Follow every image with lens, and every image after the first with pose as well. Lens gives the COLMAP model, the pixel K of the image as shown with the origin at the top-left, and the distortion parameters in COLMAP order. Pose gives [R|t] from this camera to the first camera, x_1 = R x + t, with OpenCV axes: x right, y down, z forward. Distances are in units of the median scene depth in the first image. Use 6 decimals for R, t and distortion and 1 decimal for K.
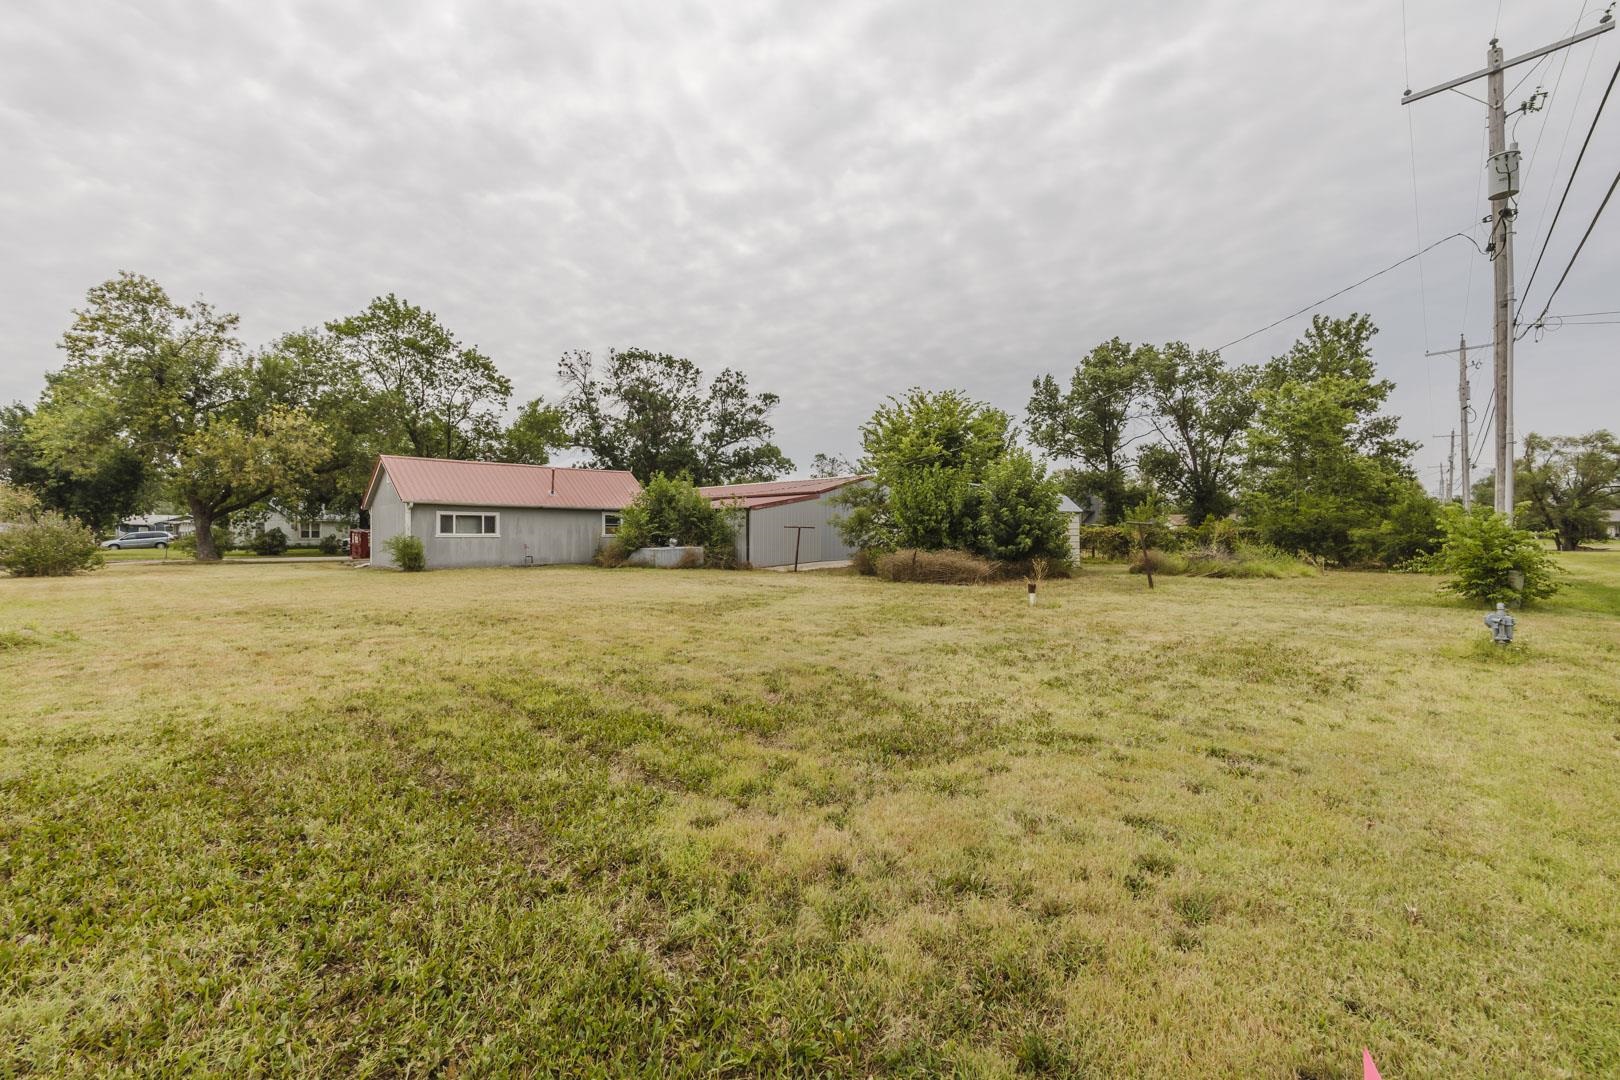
lens RADIAL K [[713.2, 0, 825.4], [0, 713.2, 544.5], [0, 0, 1]] dist [0.000488, -0.000169]
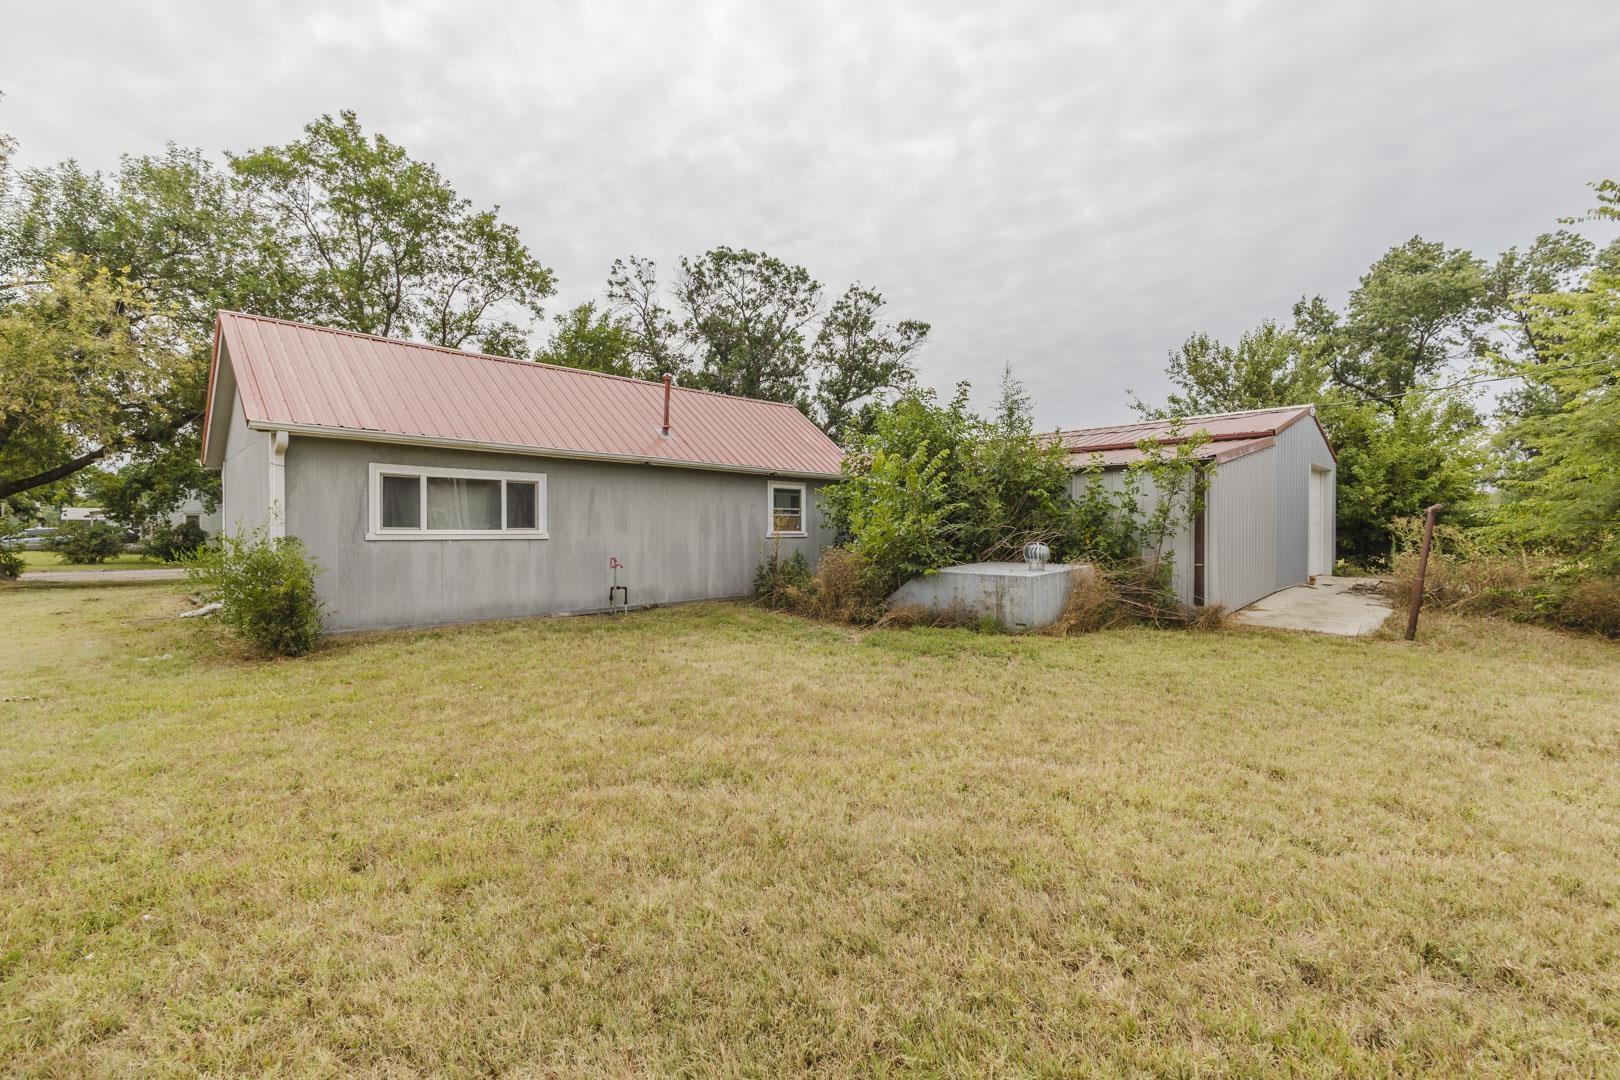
lens RADIAL K [[713.2, 0, 796.0], [0, 713.2, 536.8], [0, 0, 1]] dist [0.000488, -0.000169]
pose [[0.998699, -0.000337, -0.050993, -0.222667], [0.000015, 0.999980, -0.006317, -0.006588], [0.050994, 0.006308, 0.998679, 0.458920]]
